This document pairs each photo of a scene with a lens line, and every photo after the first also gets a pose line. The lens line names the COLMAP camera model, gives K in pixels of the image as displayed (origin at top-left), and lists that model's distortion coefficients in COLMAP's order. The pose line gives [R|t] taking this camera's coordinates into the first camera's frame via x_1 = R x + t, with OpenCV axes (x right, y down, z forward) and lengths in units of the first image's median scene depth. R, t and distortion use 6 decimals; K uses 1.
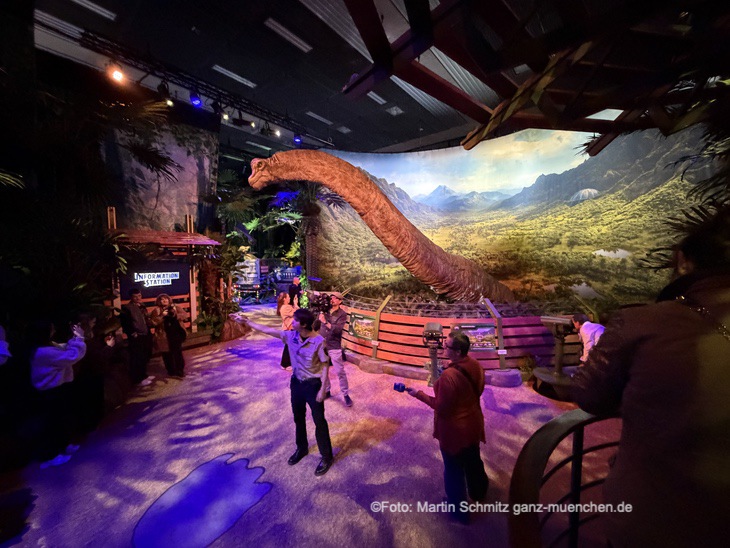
lens RADIAL K [[295.3, 0, 364.0], [0, 295.3, 281.6], [0, 0, 1]] dist [0.010338, 0.000151]
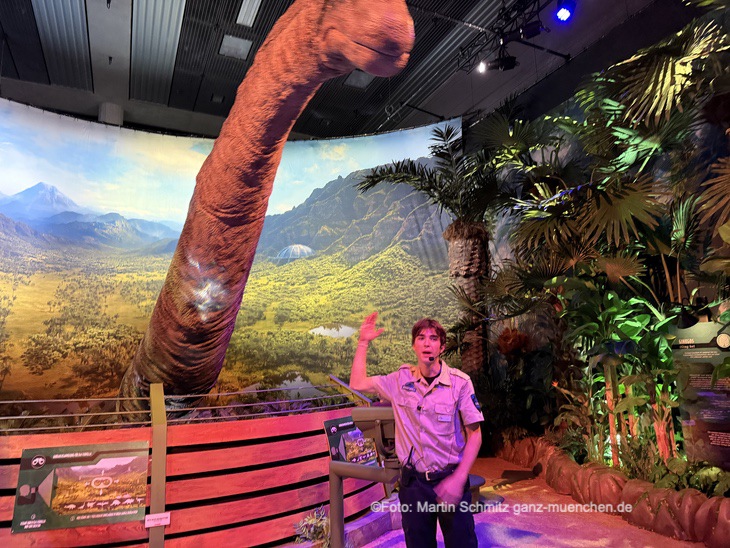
lens RADIAL K [[517.3, 0, 370.2], [0, 517.3, 278.8], [0, 0, 1]] dist [0.046638, -0.056332]
pose [[0.446777, 0.148875, 0.882172, -0.262048], [0.105597, 0.970389, -0.217243, 0.060515], [-0.888392, 0.190214, 0.417826, 0.306647]]
